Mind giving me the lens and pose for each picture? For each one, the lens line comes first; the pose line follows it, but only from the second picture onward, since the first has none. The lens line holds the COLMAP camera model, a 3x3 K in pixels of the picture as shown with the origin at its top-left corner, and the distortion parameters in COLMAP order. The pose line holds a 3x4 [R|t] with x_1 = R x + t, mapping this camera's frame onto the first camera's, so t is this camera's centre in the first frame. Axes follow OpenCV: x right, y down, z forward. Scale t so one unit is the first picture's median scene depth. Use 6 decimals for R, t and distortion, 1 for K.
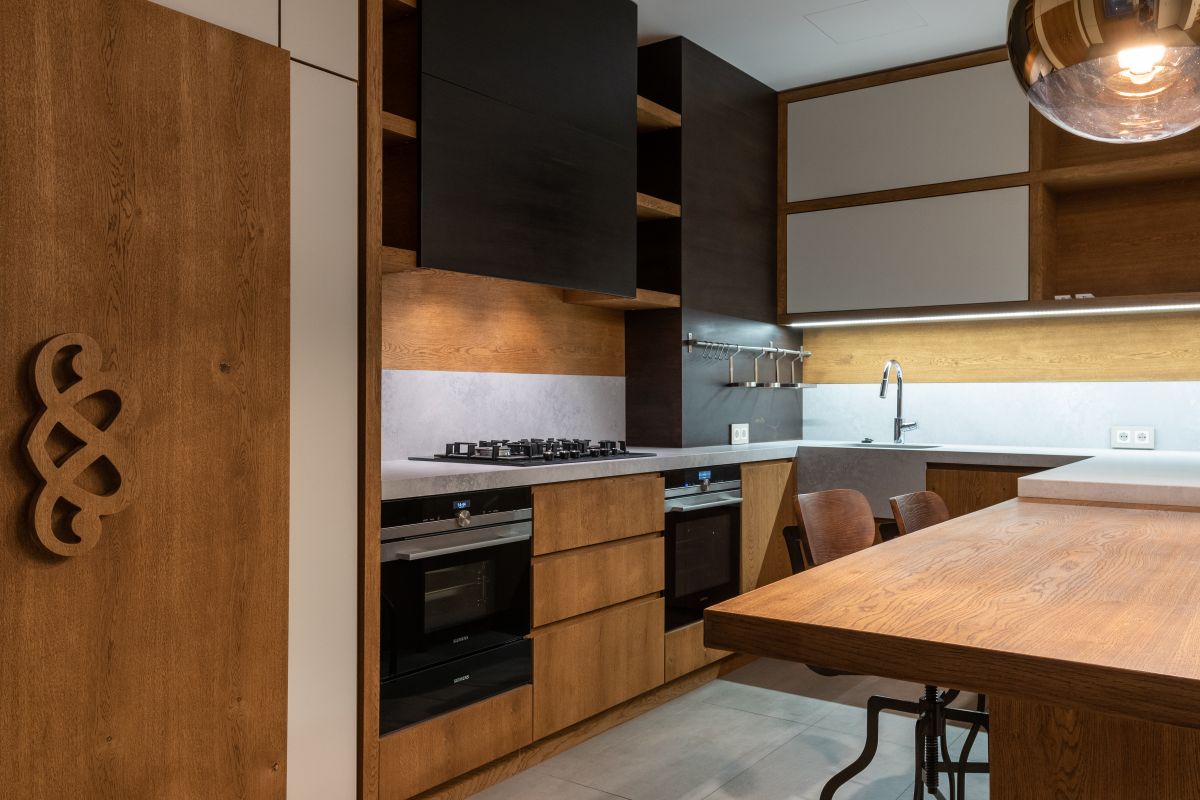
lens RADIAL K [[965.9, 0, 598.8], [0, 965.9, 348.4], [0, 0, 1]] dist [0.001737, -0.004999]
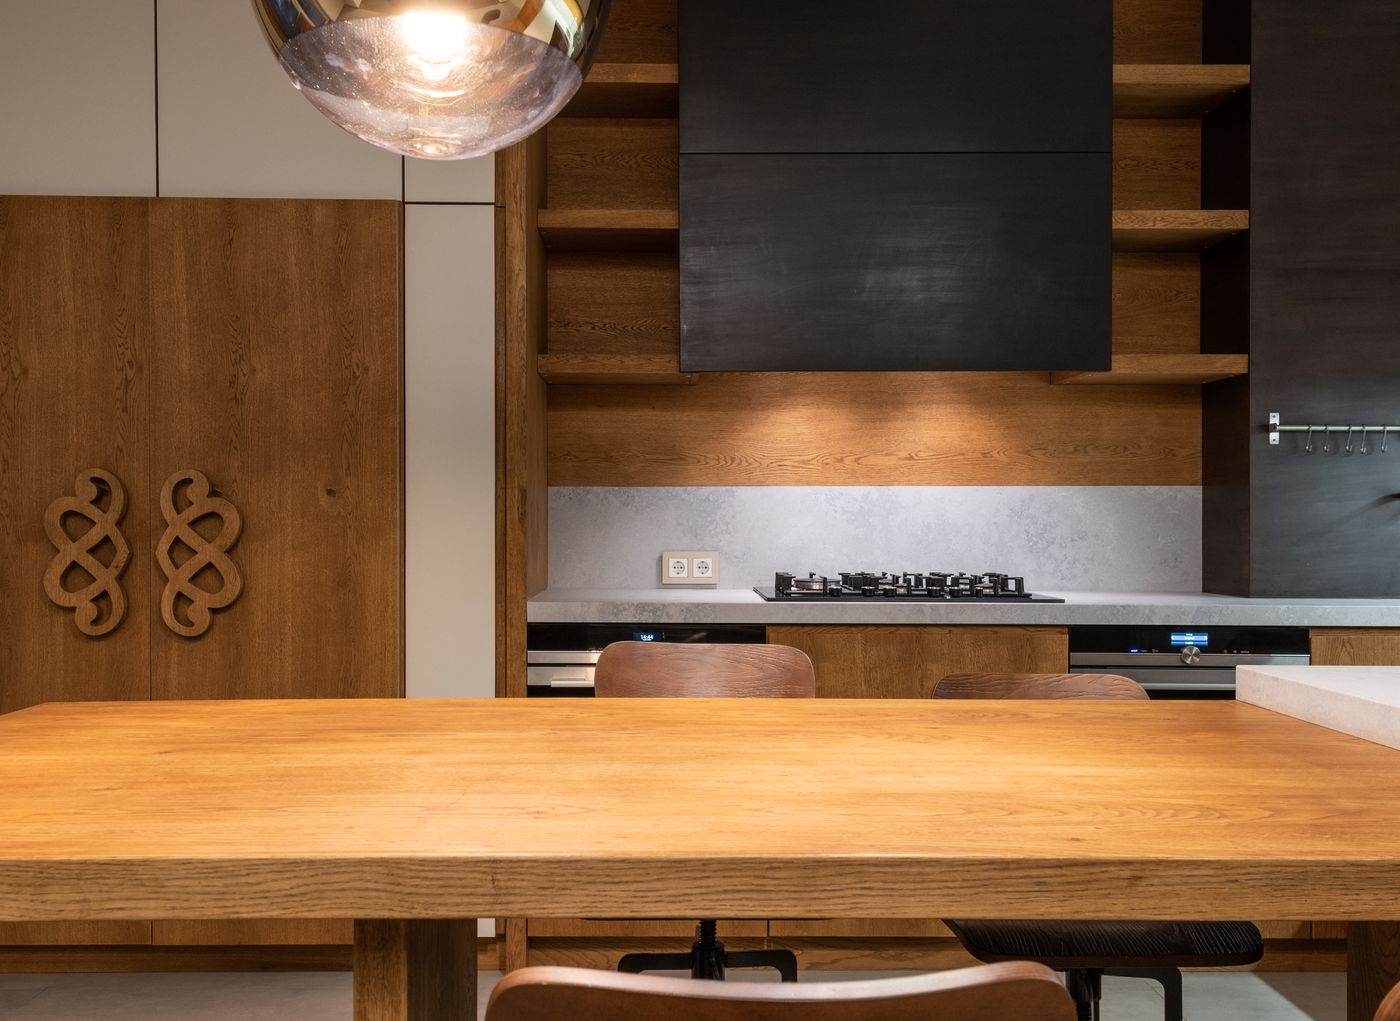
lens RADIAL K [[1281.0, 0, 726.2], [0, 1281.0, 466.3], [0, 0, 1]] dist [0.012483, -0.003126]
pose [[0.583564, -0.036327, -0.811254, 0.798988], [0.042345, 0.999001, -0.014274, 0.021860], [0.810963, -0.026023, 0.584519, 0.338765]]
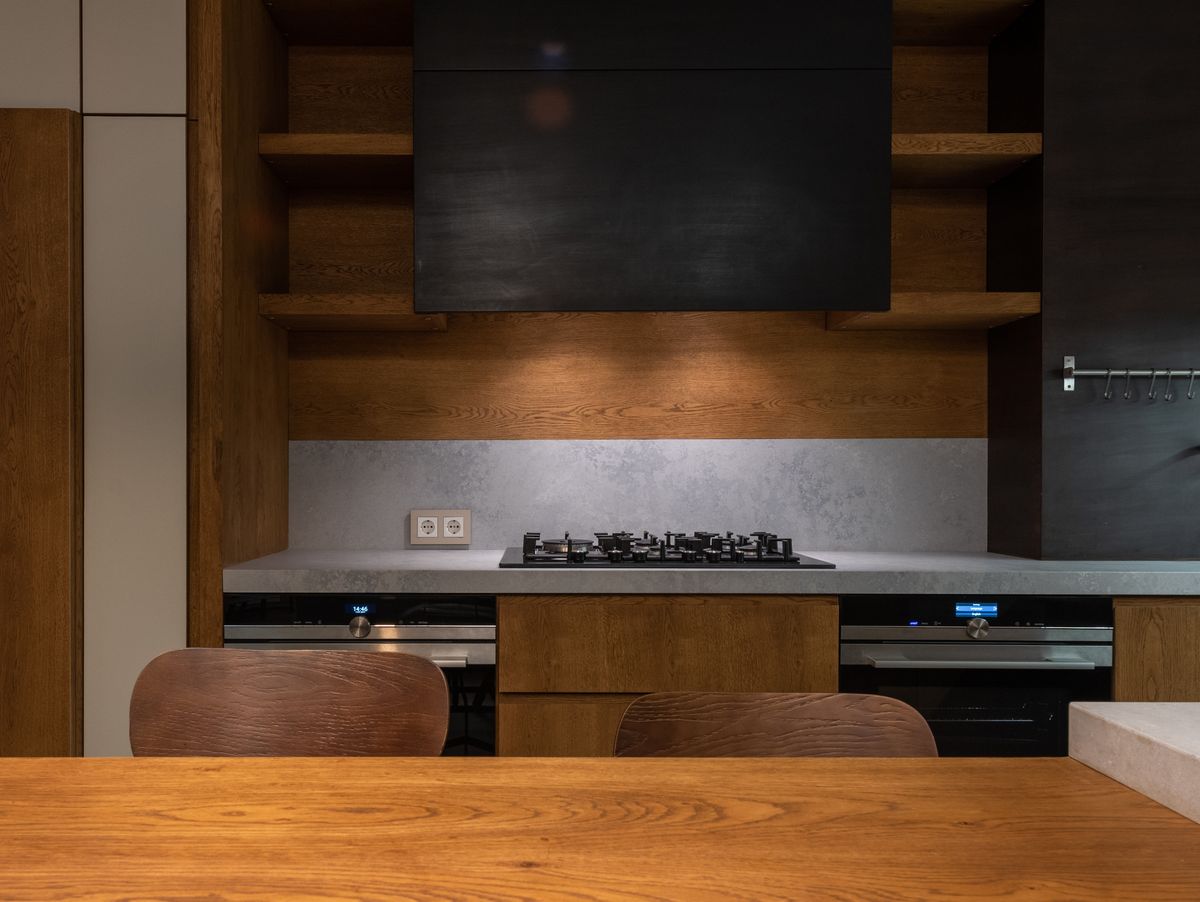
lens RADIAL K [[1004.8, 0, 600.0], [0, 1004.8, 451.0], [0, 0, 1]] dist [0.006719, 0.004791]
pose [[0.584526, -0.024481, -0.811006, 0.587084], [0.044465, 0.999009, 0.001891, 0.037048], [0.810156, -0.037167, 0.585035, 0.627817]]
